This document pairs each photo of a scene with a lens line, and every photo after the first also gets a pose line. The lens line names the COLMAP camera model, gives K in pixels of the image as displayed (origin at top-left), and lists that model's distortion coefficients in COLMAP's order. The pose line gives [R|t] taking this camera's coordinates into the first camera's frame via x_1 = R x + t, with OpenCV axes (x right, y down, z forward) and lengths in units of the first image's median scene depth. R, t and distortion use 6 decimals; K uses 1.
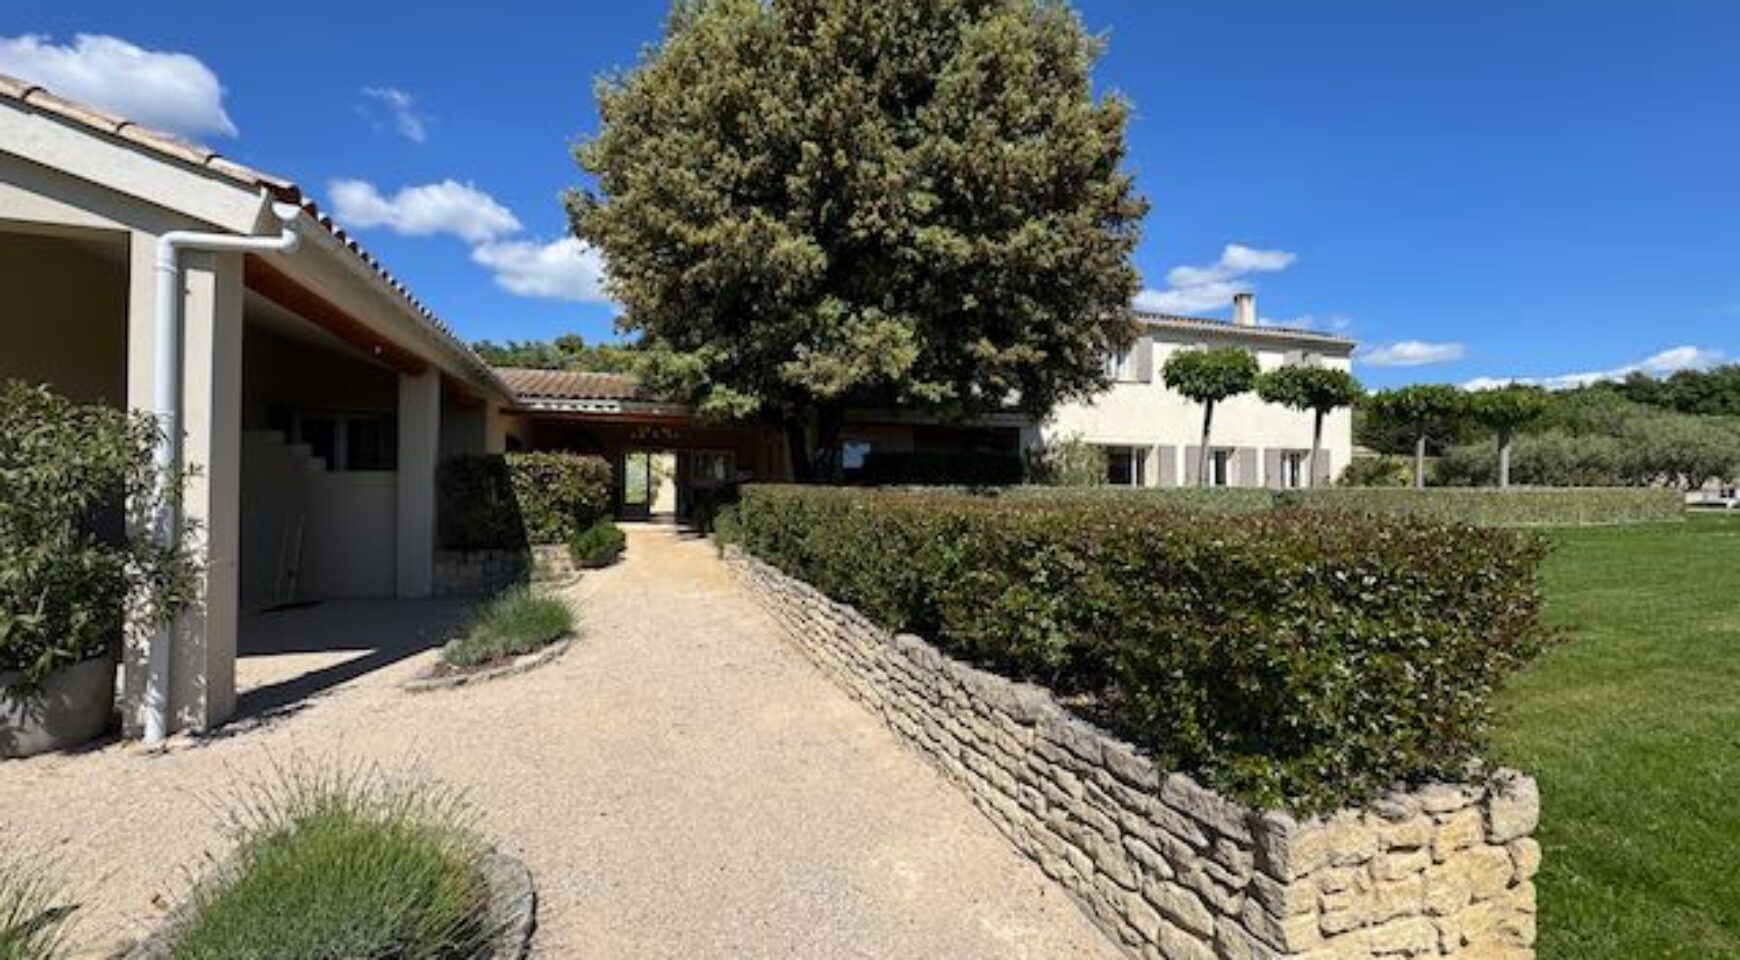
lens RADIAL K [[689.9, 0, 870.1], [0, 689.9, 492.5], [0, 0, 1]] dist [0.000762, 0.005339]
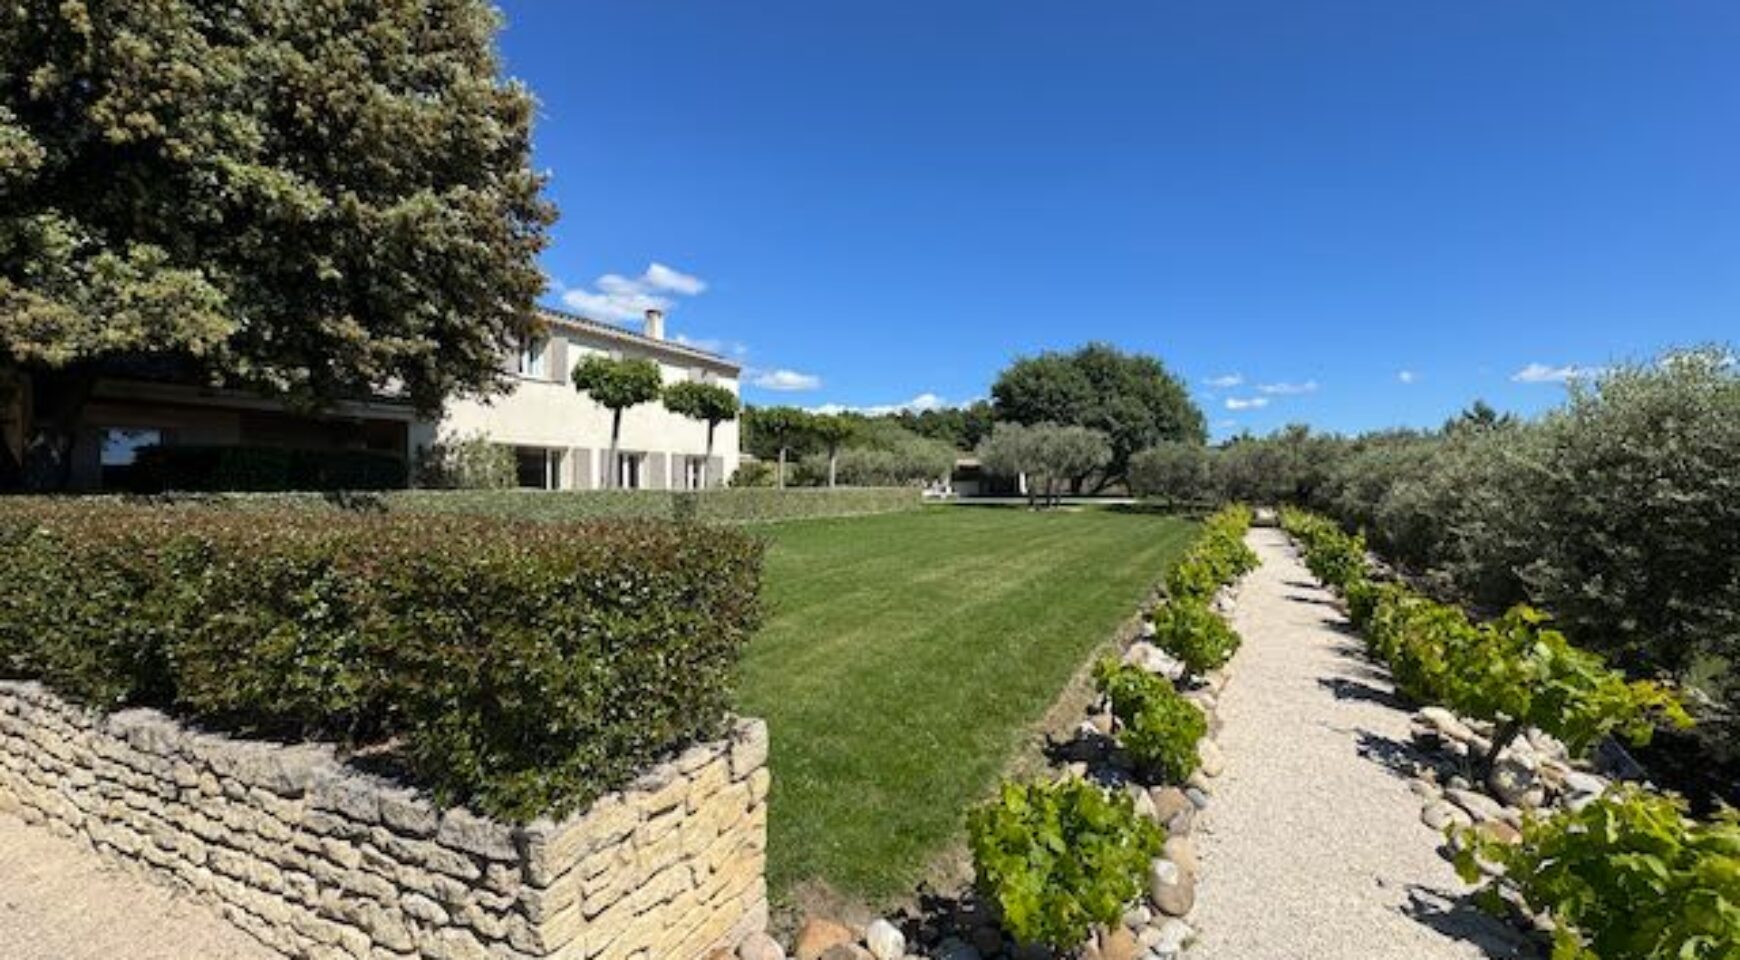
lens RADIAL K [[693.0, 0, 870.0], [0, 693.0, 480.0], [0, 0, 1]] dist [-0.001896, -0.000033]
pose [[0.719768, -0.000692, 0.694214, 0.131871], [0.013491, 0.999825, -0.012992, -0.013624], [-0.694083, 0.018717, 0.719651, -0.052924]]
